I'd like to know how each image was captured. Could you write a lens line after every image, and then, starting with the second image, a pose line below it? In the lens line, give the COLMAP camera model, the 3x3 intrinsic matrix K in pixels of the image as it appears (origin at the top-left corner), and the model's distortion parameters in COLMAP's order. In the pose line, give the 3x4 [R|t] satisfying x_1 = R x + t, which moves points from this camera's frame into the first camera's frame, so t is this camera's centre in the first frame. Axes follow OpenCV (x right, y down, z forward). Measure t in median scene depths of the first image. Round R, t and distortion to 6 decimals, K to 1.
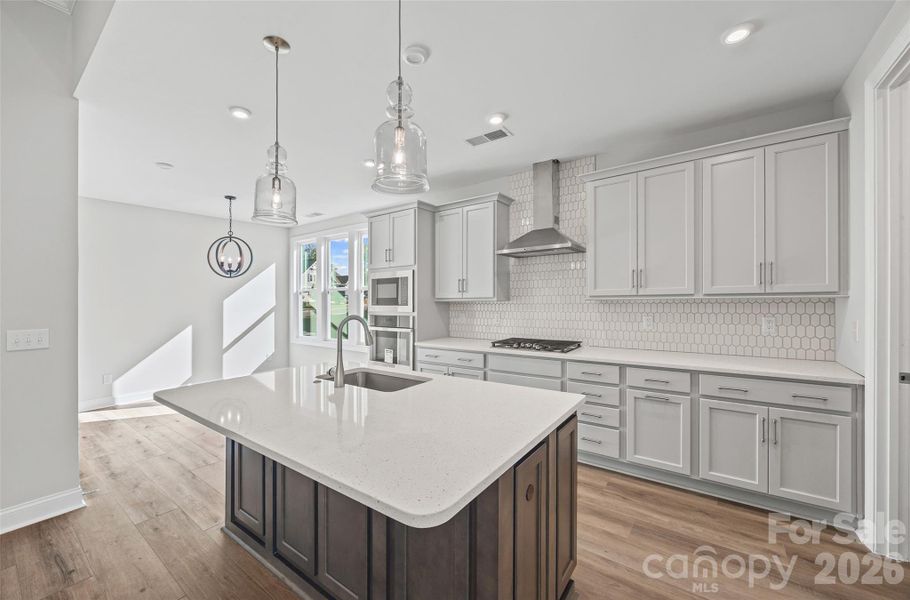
lens RADIAL K [[354.8, 0, 443.4], [0, 354.8, 300.9], [0, 0, 1]] dist [-0.000891, 0.000206]
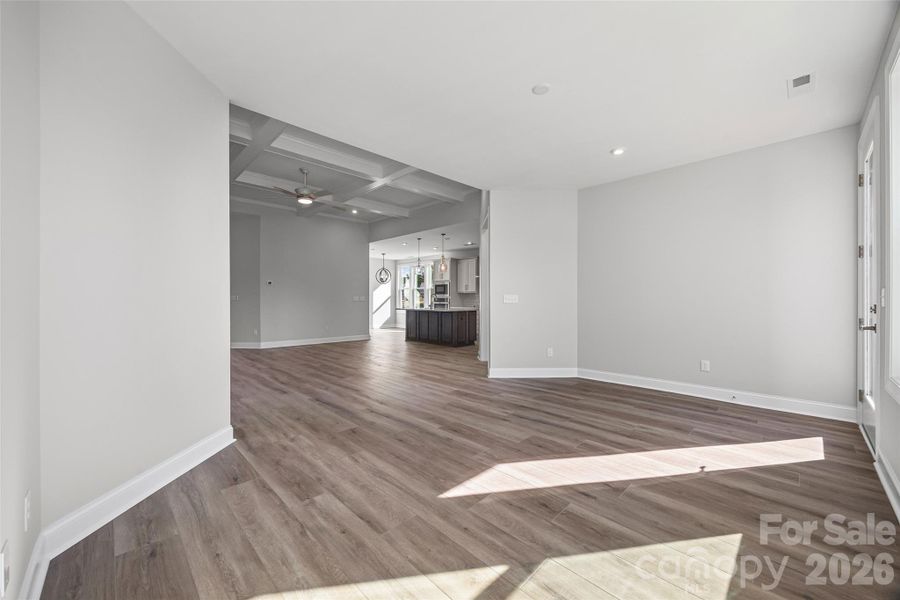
lens RADIAL K [[344.8, 0, 444.4], [0, 344.8, 299.9], [0, 0, 1]] dist [0.003151, -0.000064]
pose [[0.990273, 0.014705, -0.138360, 0.278095], [-0.014893, 0.999889, -0.000322, 0.063864], [0.138340, 0.002380, 0.990382, -1.886202]]
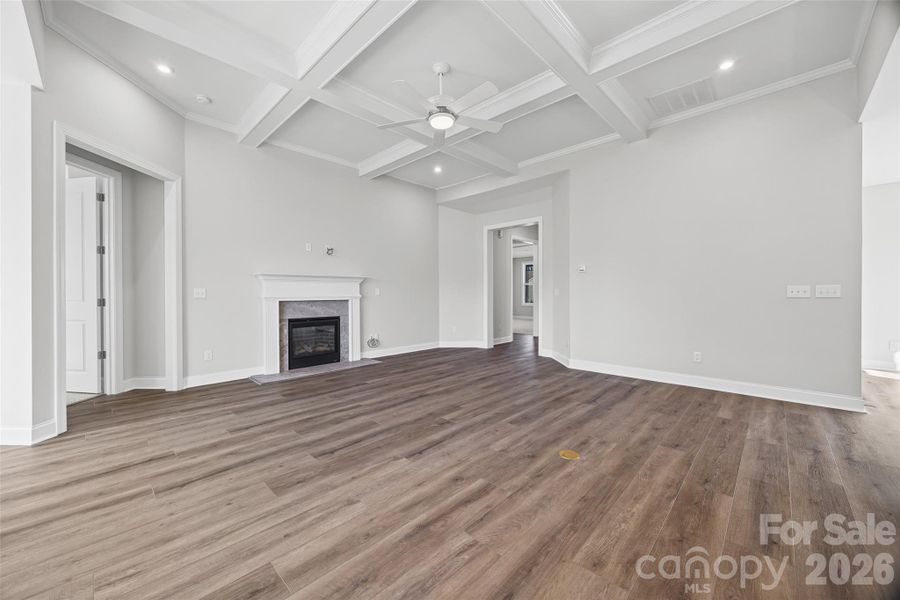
lens RADIAL K [[344.8, 0, 450.7], [0, 344.8, 291.2], [0, 0, 1]] dist [0.003151, -0.000064]
pose [[-0.100384, -0.002356, -0.994946, 0.306840], [0.000538, 0.999997, -0.002422, 0.065852], [0.994949, -0.000778, -0.100382, -0.298383]]
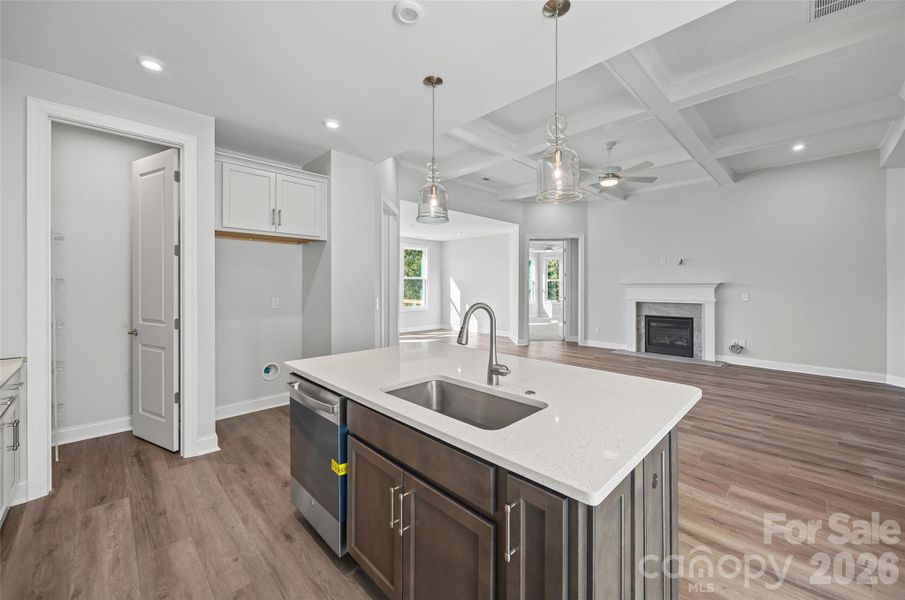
lens RADIAL K [[346.7, 0, 454.0], [0, 346.7, 282.1], [0, 0, 1]] dist [0.003151, -0.000064]
pose [[-0.990063, 0.006075, 0.140494, -0.200431], [0.004578, 0.999929, -0.010976, 0.009007], [-0.140551, -0.010224, -0.990021, 0.917368]]
